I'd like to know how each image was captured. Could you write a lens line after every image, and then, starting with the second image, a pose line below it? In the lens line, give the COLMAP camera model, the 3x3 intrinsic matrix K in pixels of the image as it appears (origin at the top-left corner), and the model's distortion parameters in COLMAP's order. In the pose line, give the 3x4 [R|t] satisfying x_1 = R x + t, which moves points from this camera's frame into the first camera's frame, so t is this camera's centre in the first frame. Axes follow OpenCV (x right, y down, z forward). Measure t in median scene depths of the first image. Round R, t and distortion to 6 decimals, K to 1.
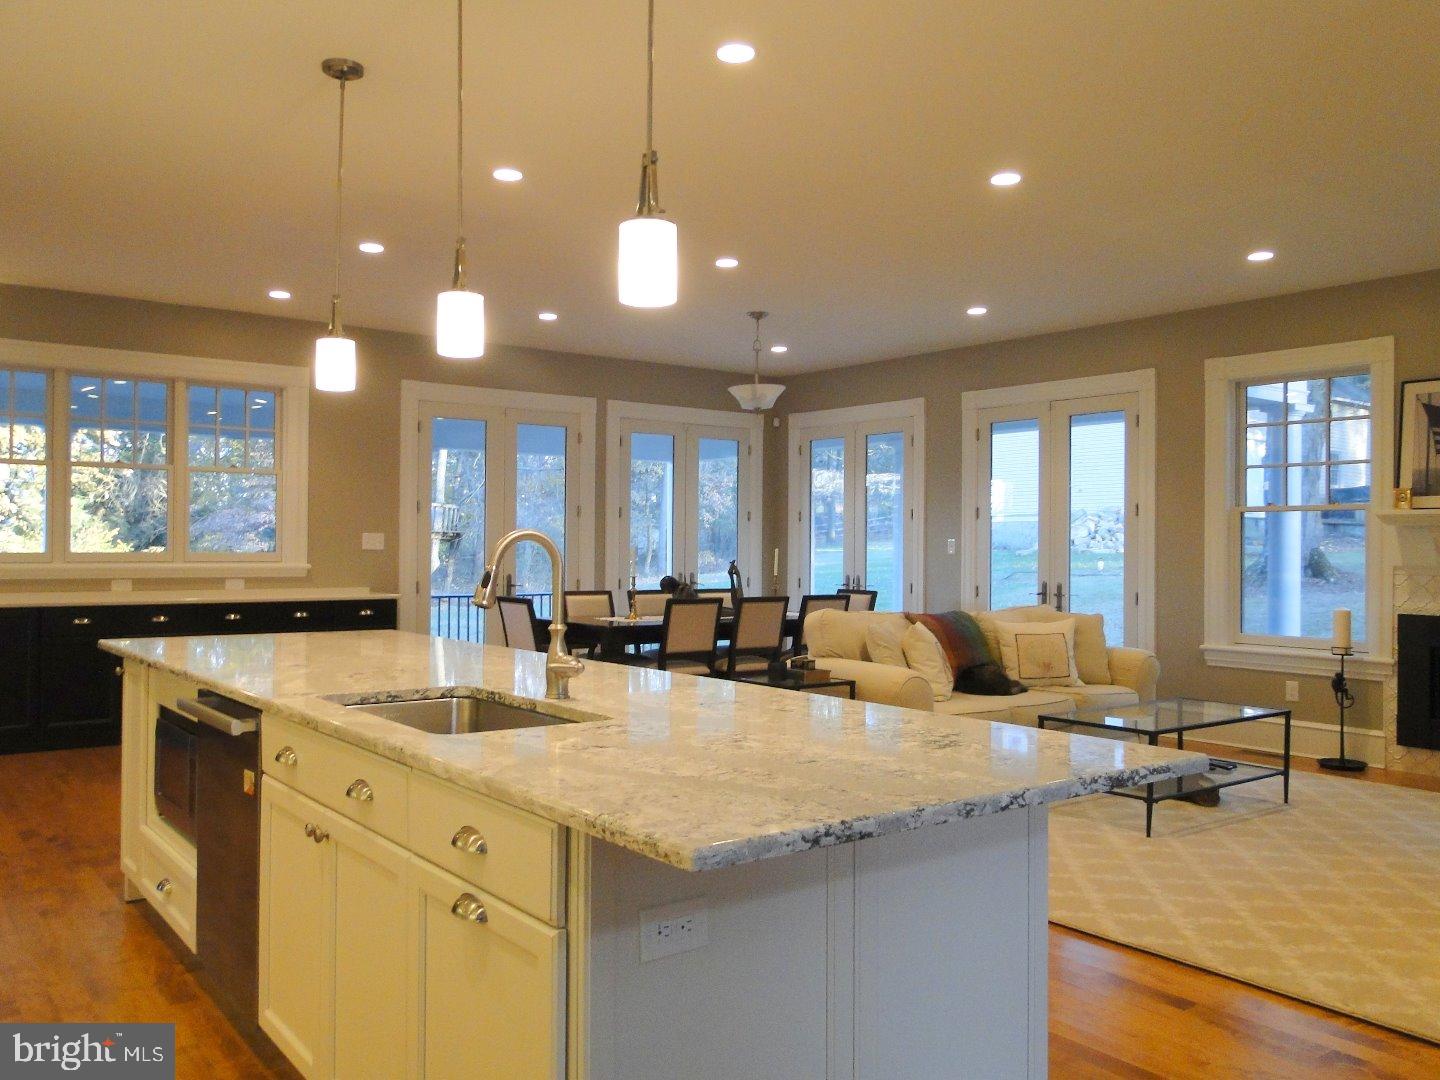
lens RADIAL K [[1186.3, 0, 720.4], [0, 1186.3, 535.1], [0, 0, 1]] dist [0.007831, -0.007942]
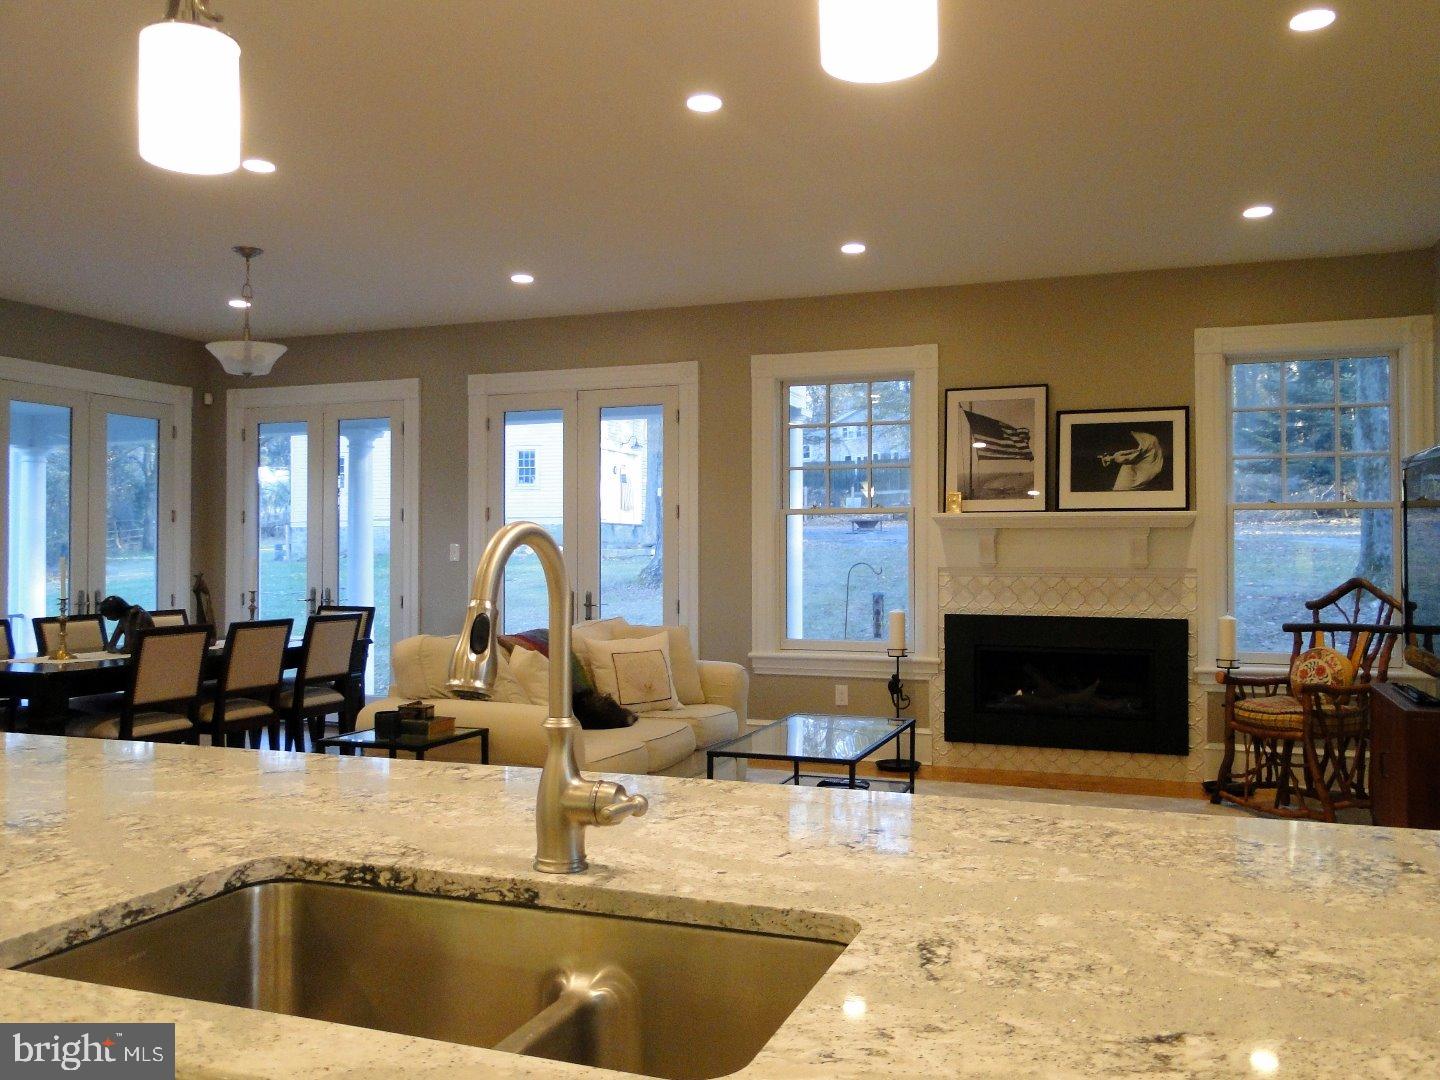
lens RADIAL K [[1186.3, 0, 720.4], [0, 1186.3, 539.1], [0, 0, 1]] dist [0.007831, -0.007942]
pose [[0.848045, -0.002081, 0.529921, -0.124389], [0.002988, 0.999995, -0.000855, 0.001314], [-0.529916, 0.002309, 0.848047, 0.203859]]
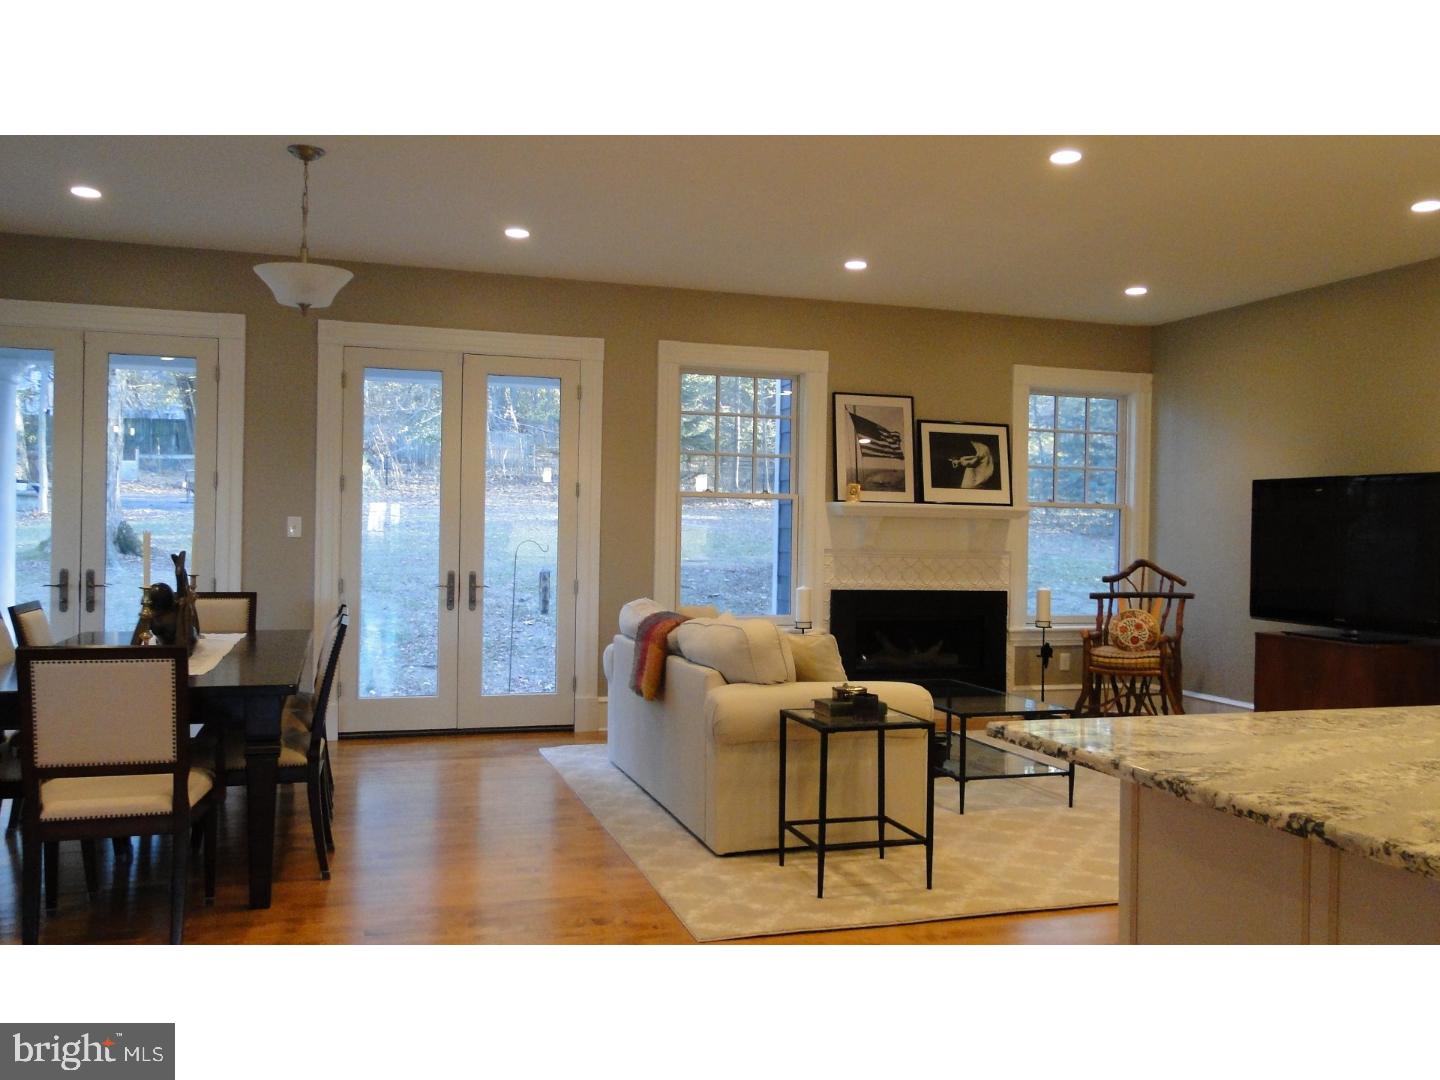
lens RADIAL K [[1186.3, 0, 710.1], [0, 1186.3, 551.1], [0, 0, 1]] dist [0.007831, -0.007942]
pose [[0.344266, -0.018520, 0.938689, -0.508866], [-0.021478, 0.999388, 0.027595, -0.001824], [-0.938626, -0.029661, 0.343658, 0.630617]]
